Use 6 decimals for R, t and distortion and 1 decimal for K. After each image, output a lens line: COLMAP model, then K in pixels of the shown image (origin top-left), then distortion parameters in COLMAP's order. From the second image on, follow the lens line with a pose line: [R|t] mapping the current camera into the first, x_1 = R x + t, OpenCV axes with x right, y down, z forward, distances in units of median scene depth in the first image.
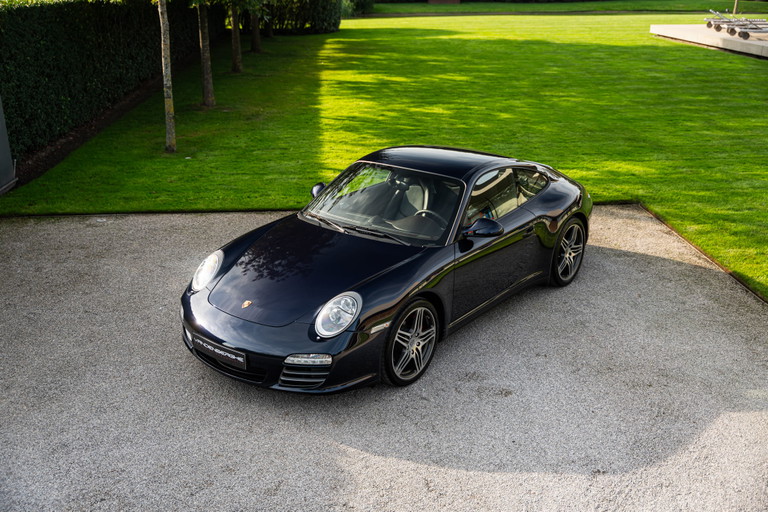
lens RADIAL K [[805.5, 0, 384.0], [0, 805.5, 256.0], [0, 0, 1]] dist [-0.008650, -0.000648]
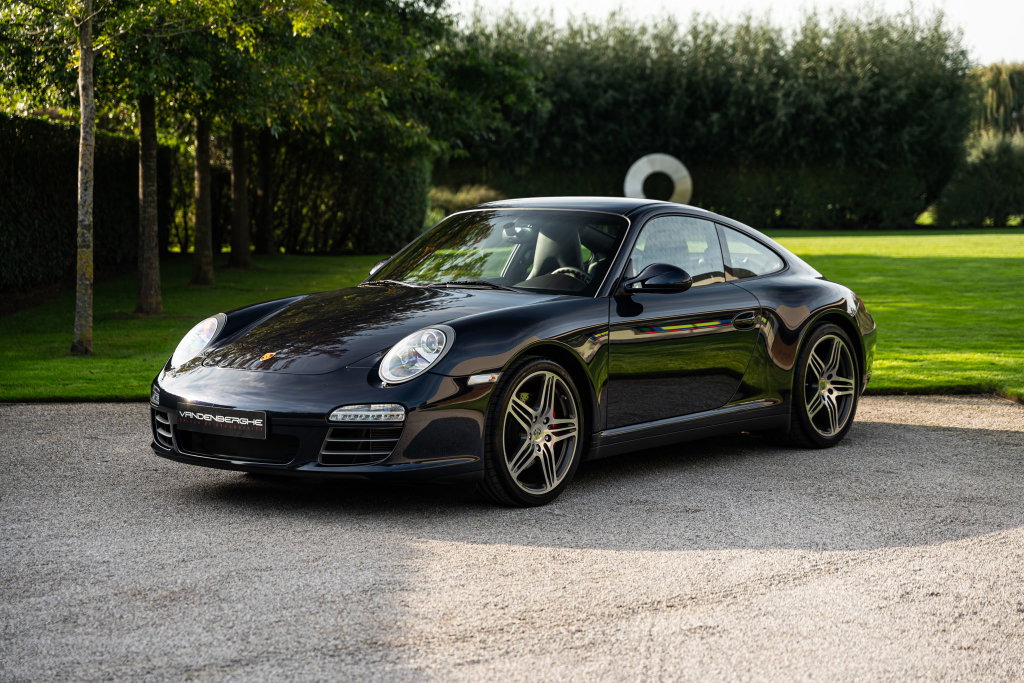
lens RADIAL K [[2053.9, 0, 512.0], [0, 2053.9, 341.5], [0, 0, 1]] dist [0.045401, 0.009811]
pose [[0.999969, 0.000284, -0.007870, 0.021965], [-0.002474, 0.960088, -0.279688, 0.368557], [0.007476, 0.279699, 0.960059, -0.384124]]
